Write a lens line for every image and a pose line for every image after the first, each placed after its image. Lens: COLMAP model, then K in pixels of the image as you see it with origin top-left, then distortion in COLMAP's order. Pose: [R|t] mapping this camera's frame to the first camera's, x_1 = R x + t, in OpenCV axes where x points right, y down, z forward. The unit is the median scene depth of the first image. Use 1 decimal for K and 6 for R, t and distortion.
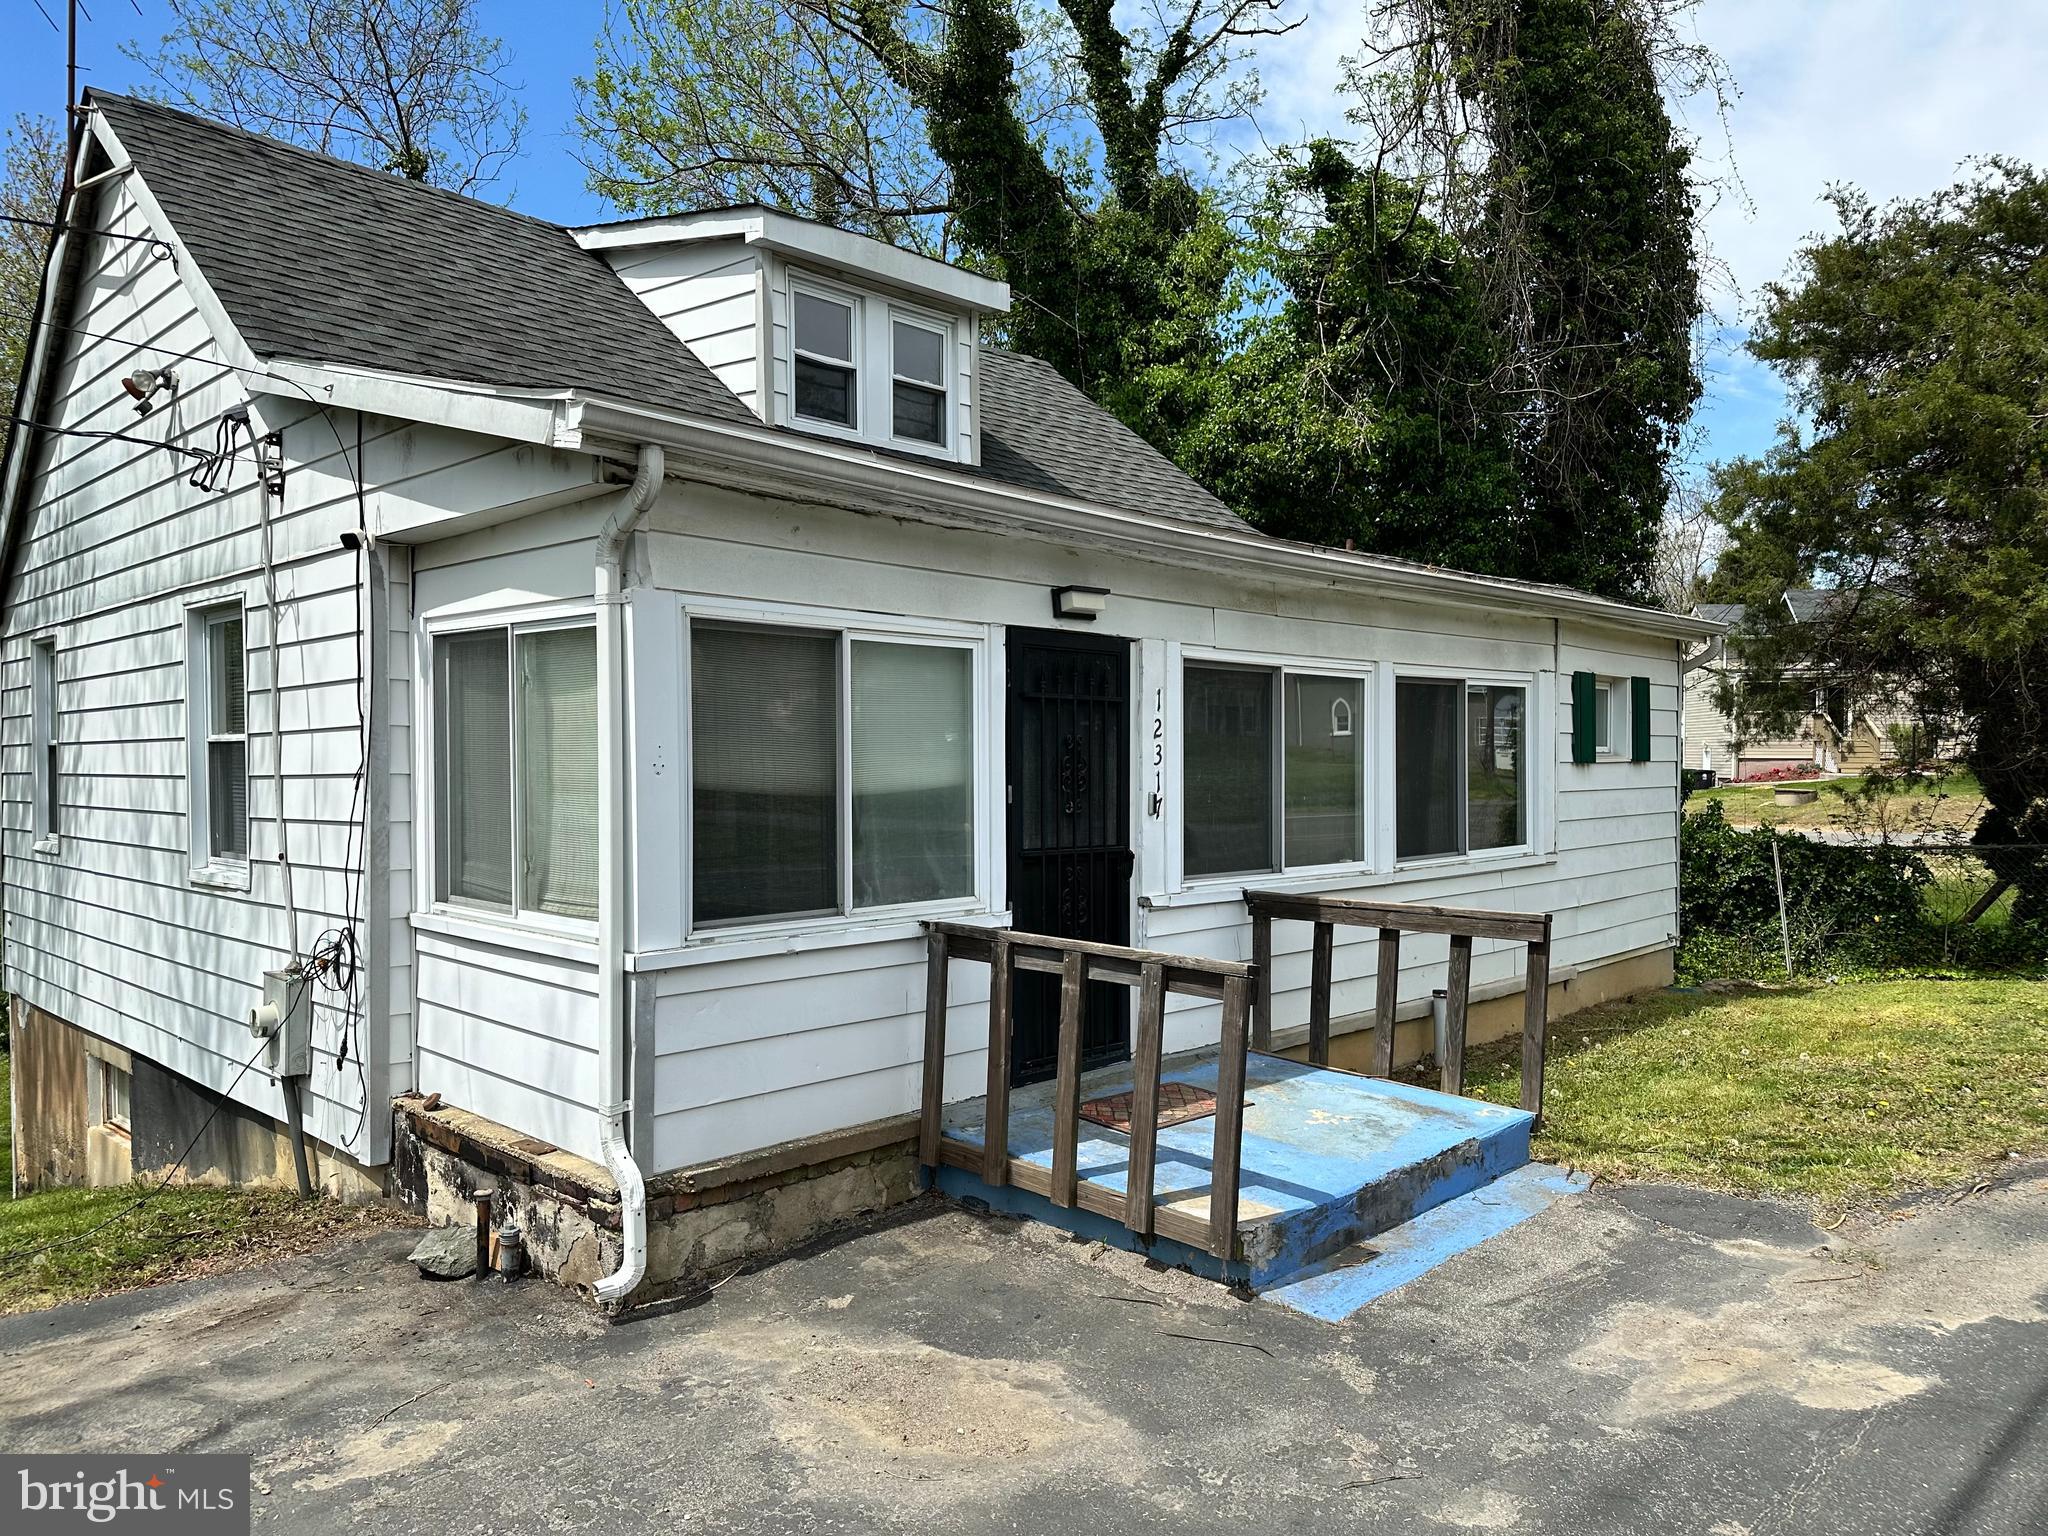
lens RADIAL K [[1439.8, 0, 1027.6], [0, 1439.8, 763.8], [0, 0, 1]] dist [0.039891, -0.048549]
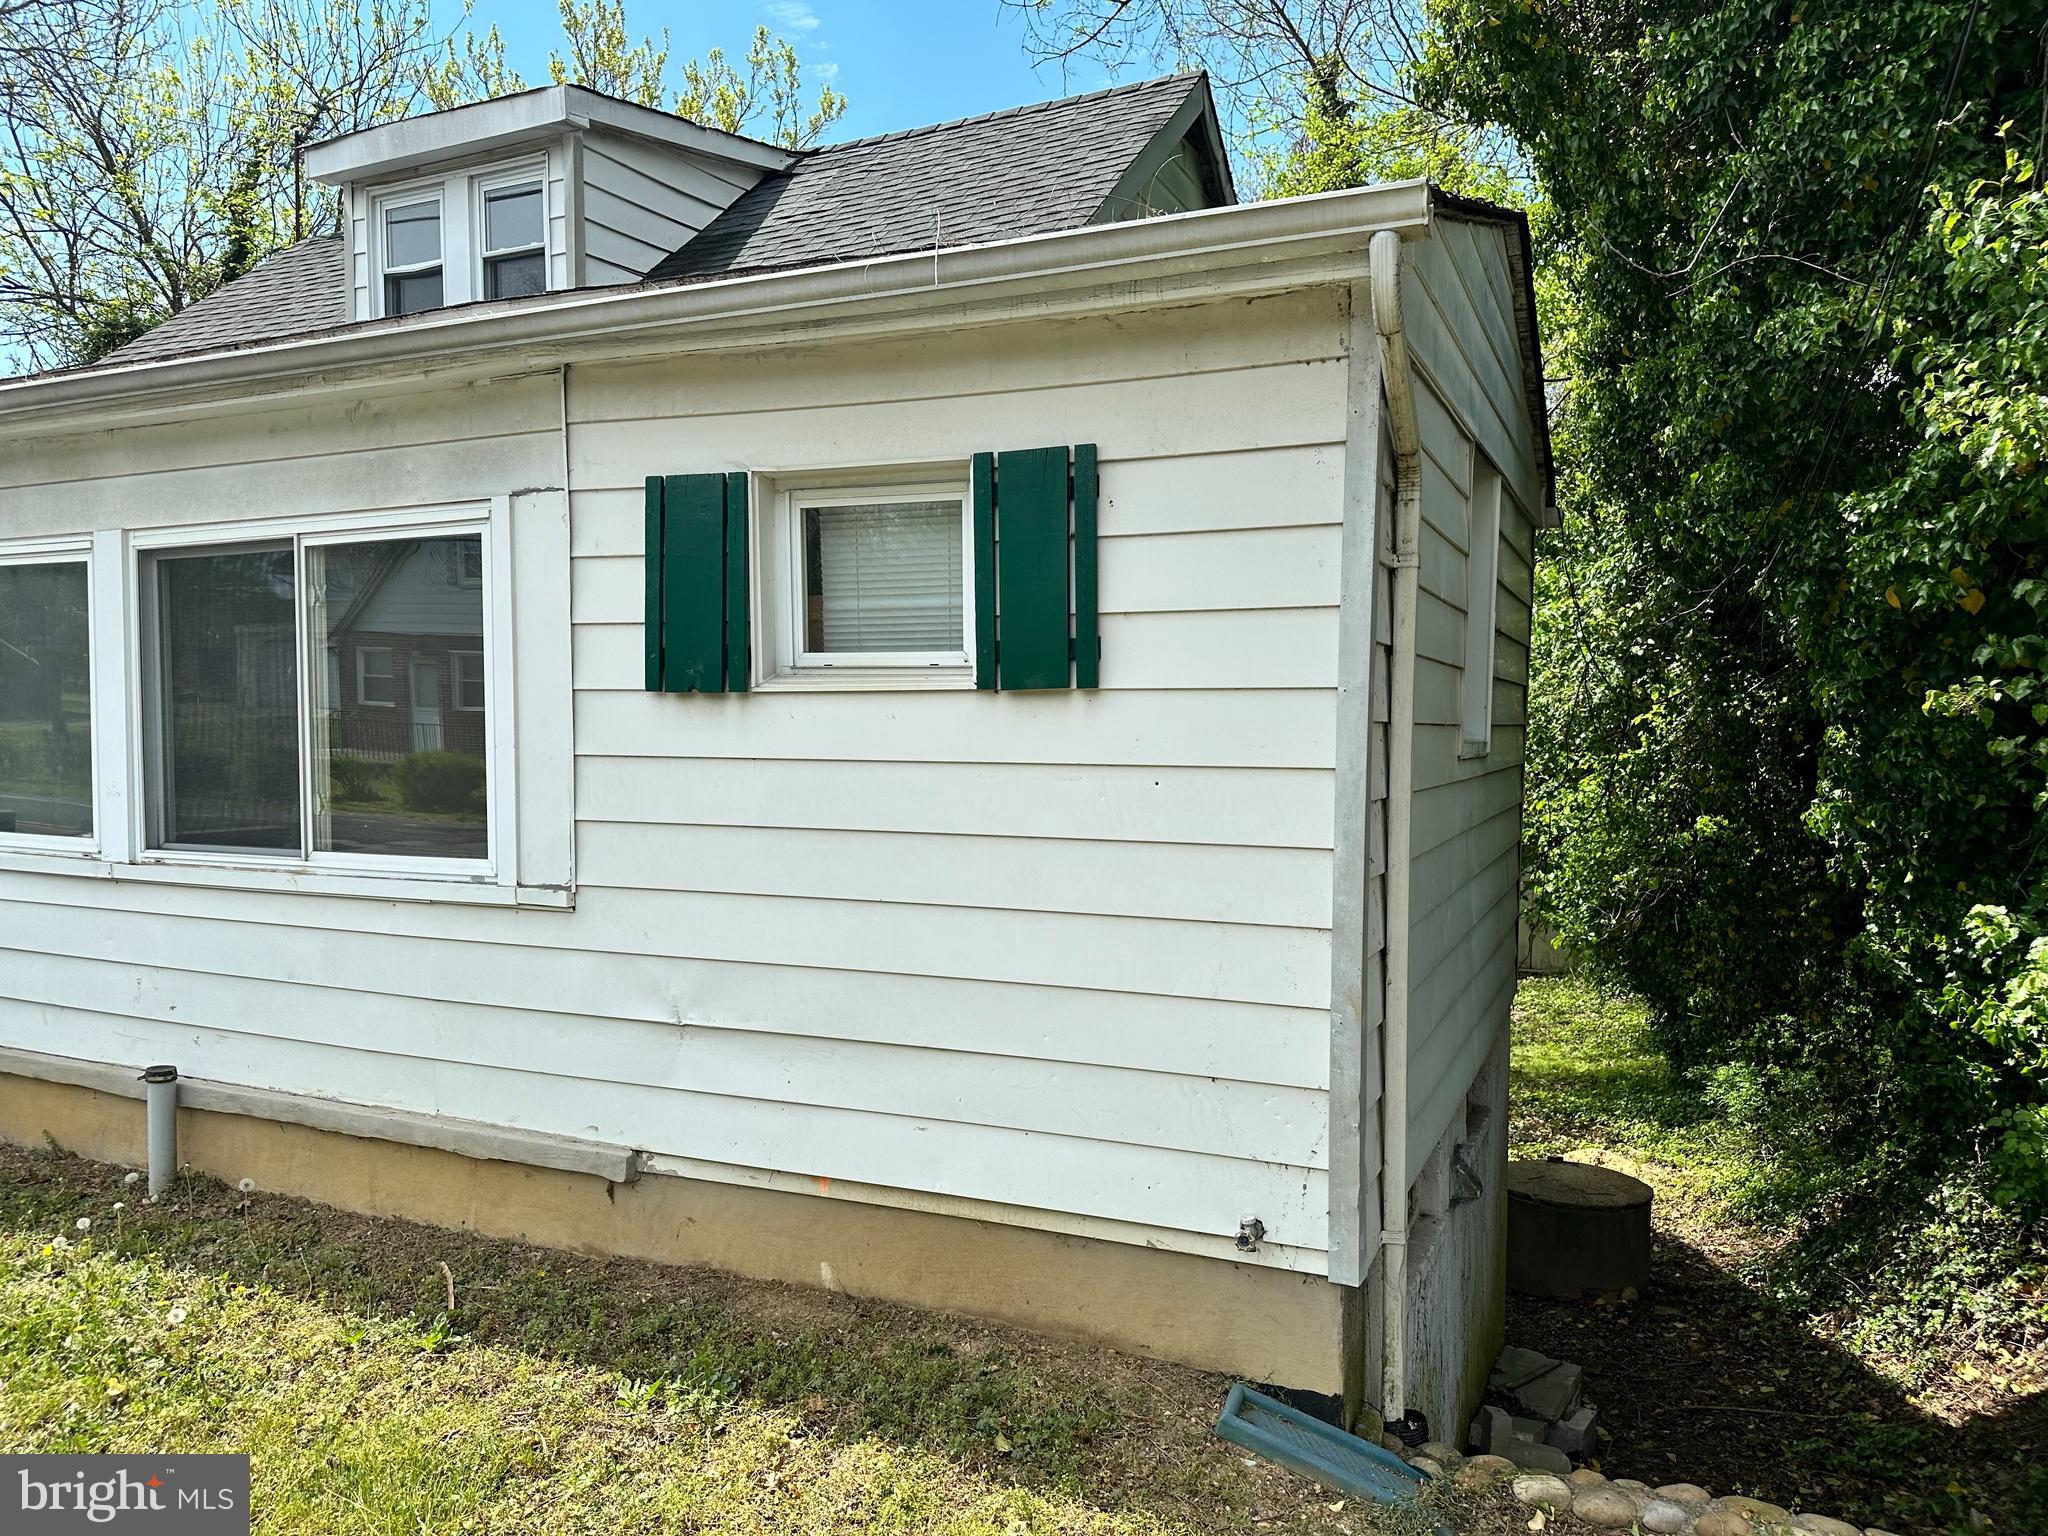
lens RADIAL K [[1439.8, 0, 1023.5], [0, 1439.8, 779.6], [0, 0, 1]] dist [0.039891, -0.048549]
pose [[0.358964, 0.049525, -0.932037, 1.098591], [-0.009367, 0.998732, 0.049462, 0.003461], [0.933304, -0.009025, 0.358973, 1.269765]]
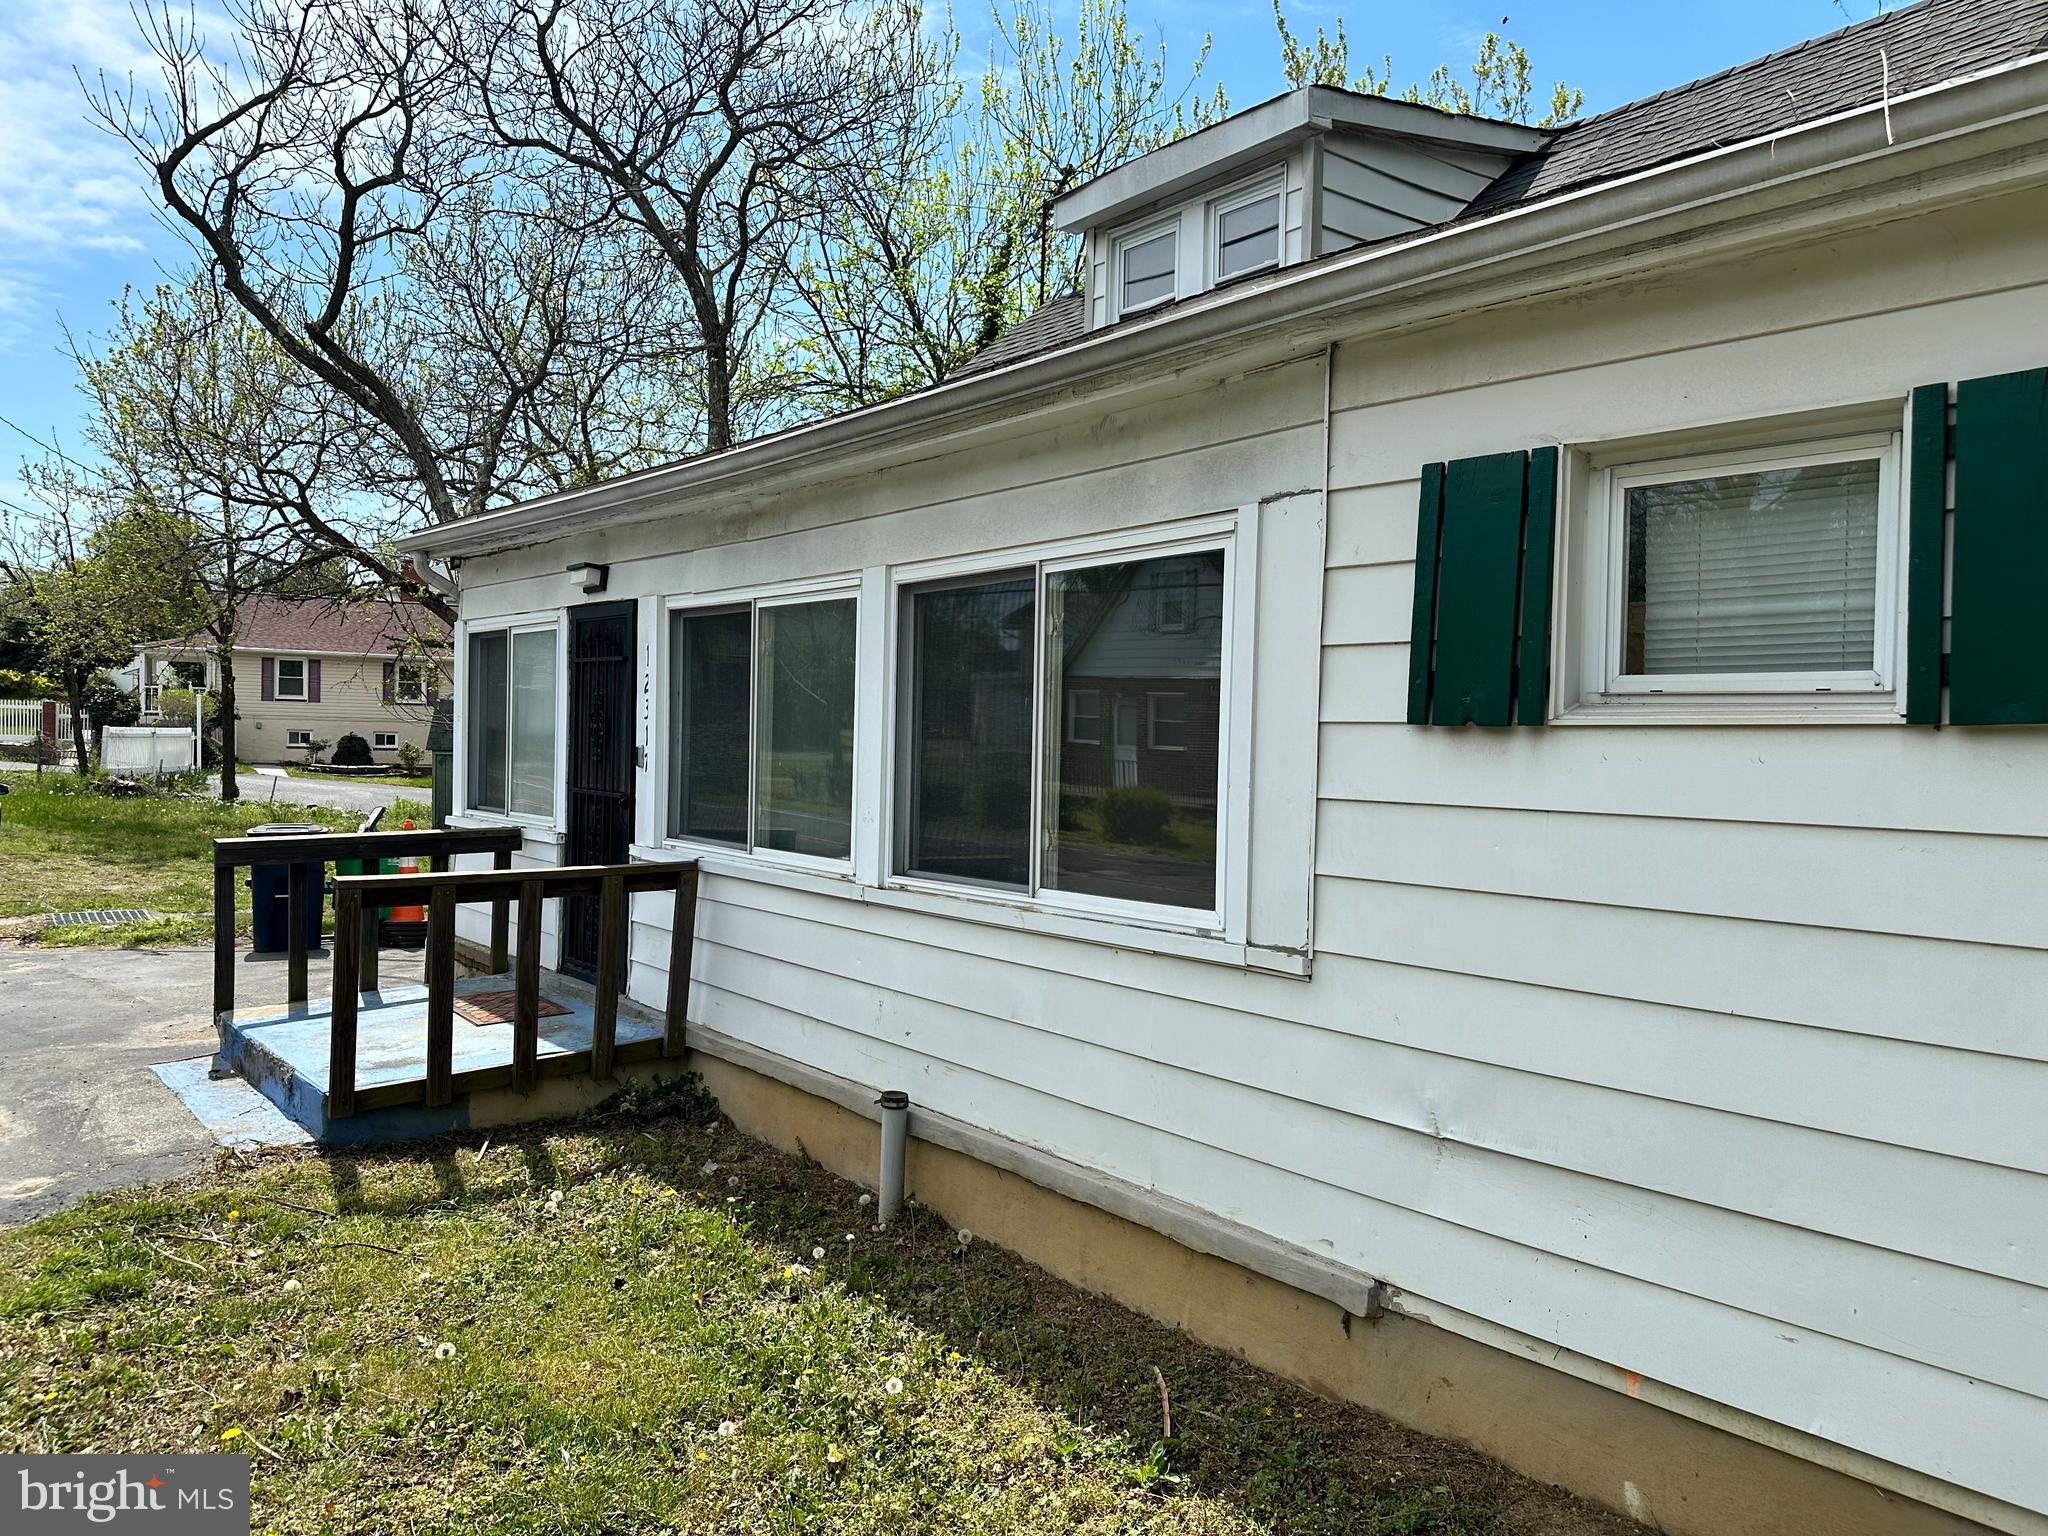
lens RADIAL K [[1439.8, 0, 1009.5], [0, 1439.8, 770.8], [0, 0, 1]] dist [0.039891, -0.048549]
pose [[-0.100952, 0.018581, -0.994718, 0.995749], [-0.028827, 0.999351, 0.021593, 0.007043], [0.994474, 0.030855, -0.100350, 1.253051]]
